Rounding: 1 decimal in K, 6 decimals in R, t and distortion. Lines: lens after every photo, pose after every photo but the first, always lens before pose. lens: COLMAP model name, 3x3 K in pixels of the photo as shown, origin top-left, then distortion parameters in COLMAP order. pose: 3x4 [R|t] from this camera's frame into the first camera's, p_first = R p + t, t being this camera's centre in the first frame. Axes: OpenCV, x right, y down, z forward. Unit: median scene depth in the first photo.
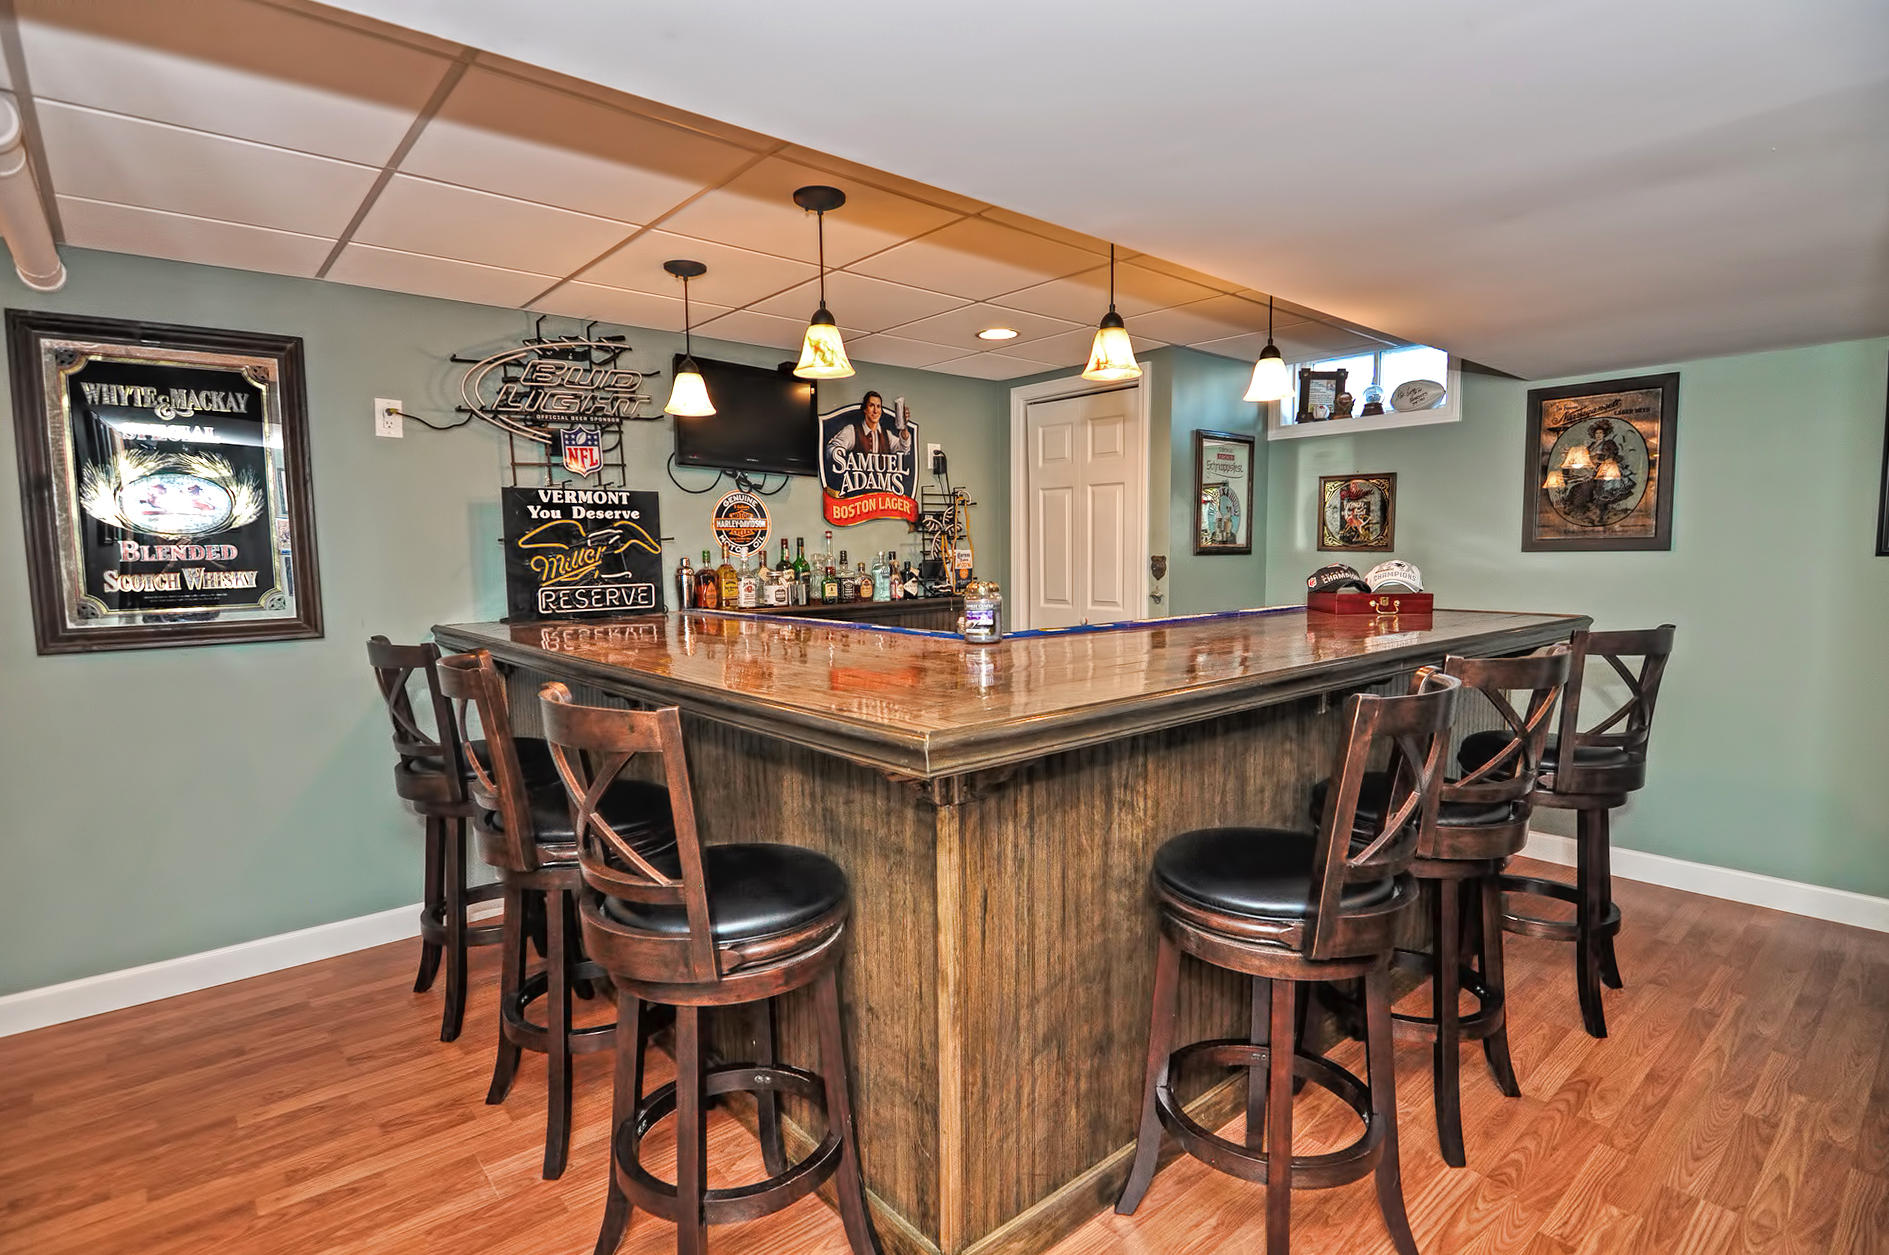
lens RADIAL K [[914.1, 0, 927.7], [0, 914.1, 625.5], [0, 0, 1]] dist [-0.004490, -0.011777]
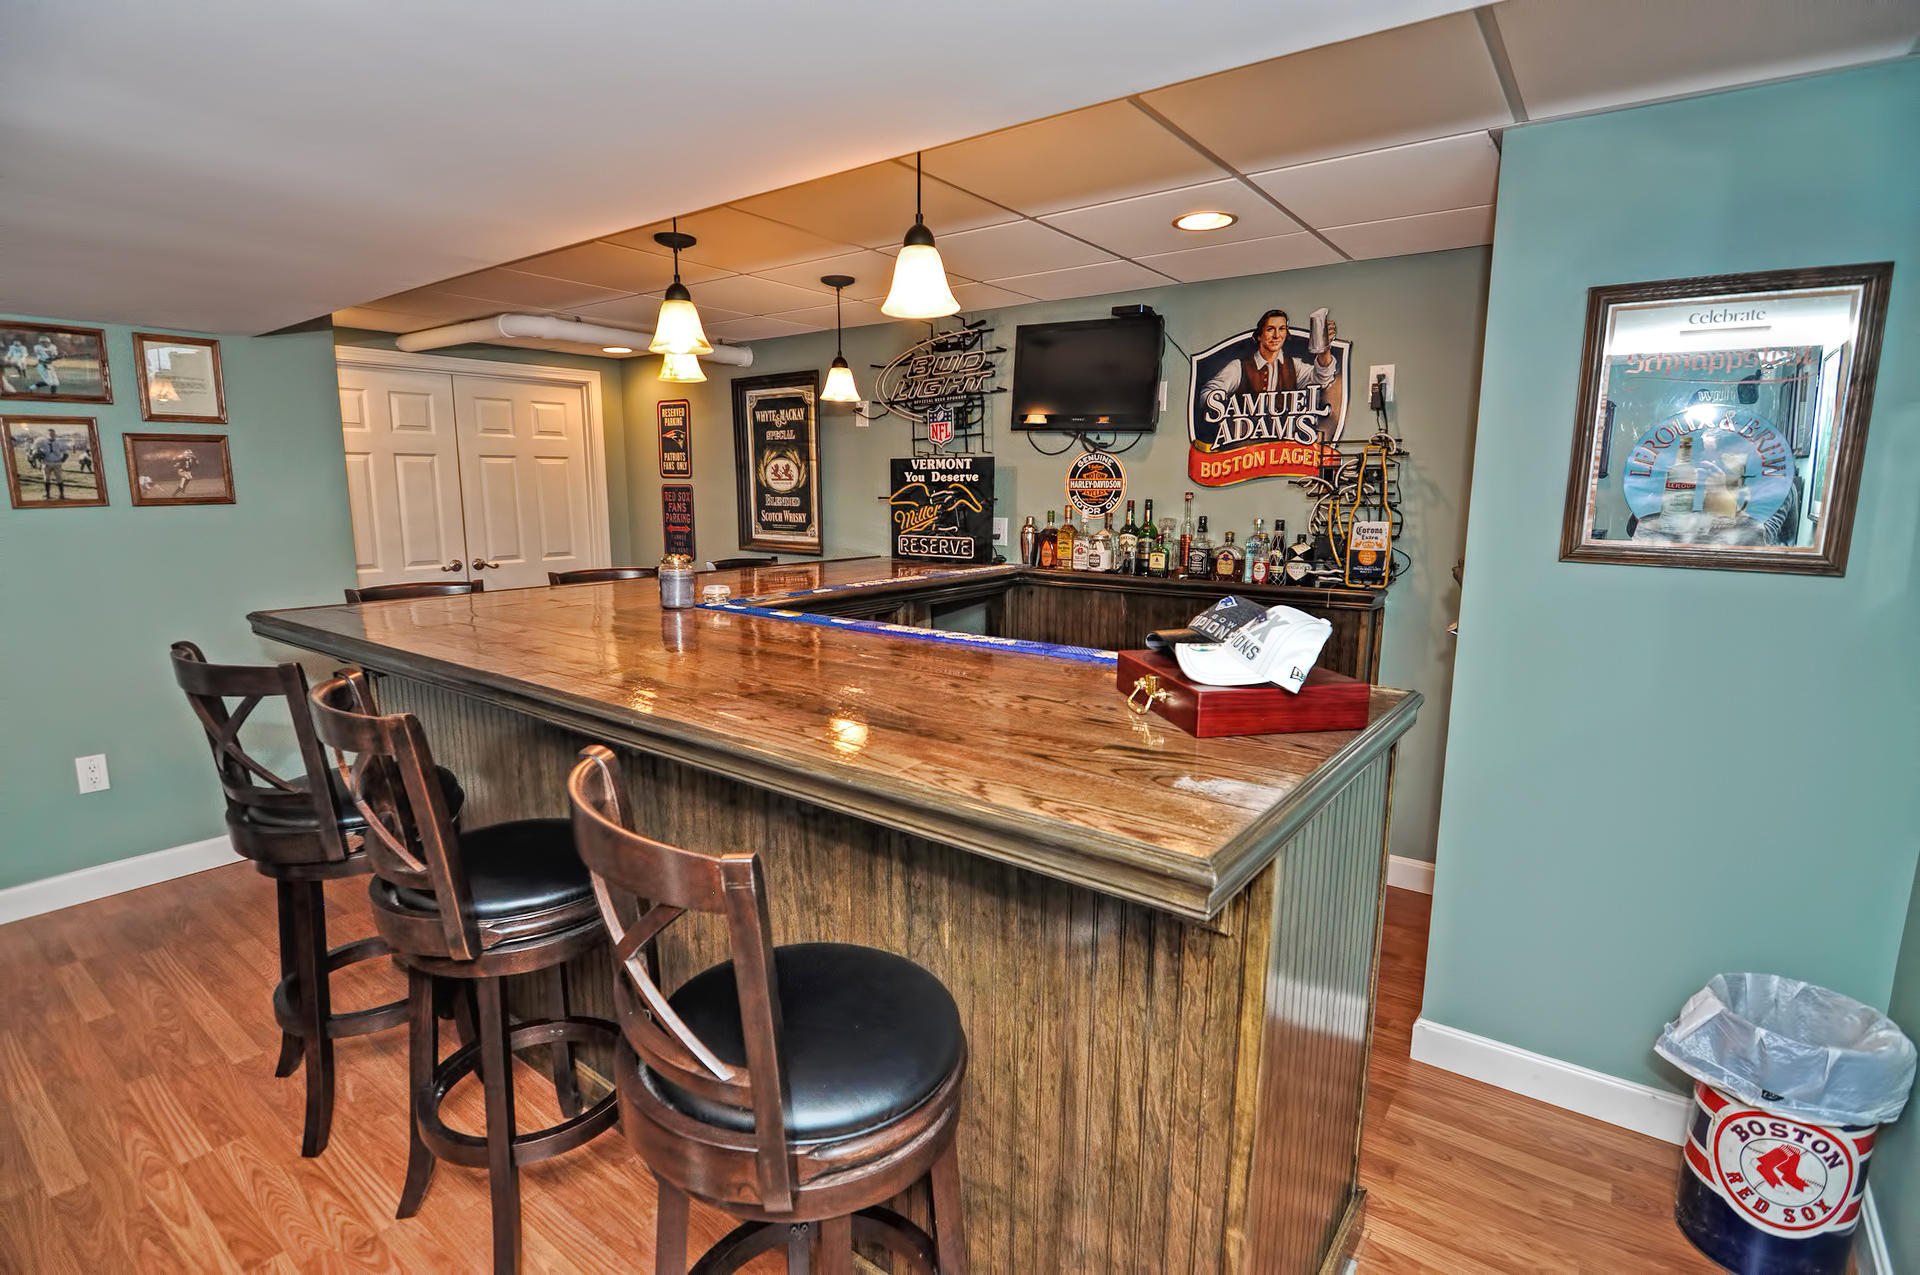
lens RADIAL K [[929.1, 0, 953.8], [0, 929.1, 637.6], [0, 0, 1]] dist [-0.004490, -0.011777]
pose [[0.219570, 0.171942, -0.960325, 0.834168], [-0.088567, 0.983795, 0.155894, -0.102120], [0.971568, 0.050824, 0.231240, 0.705021]]
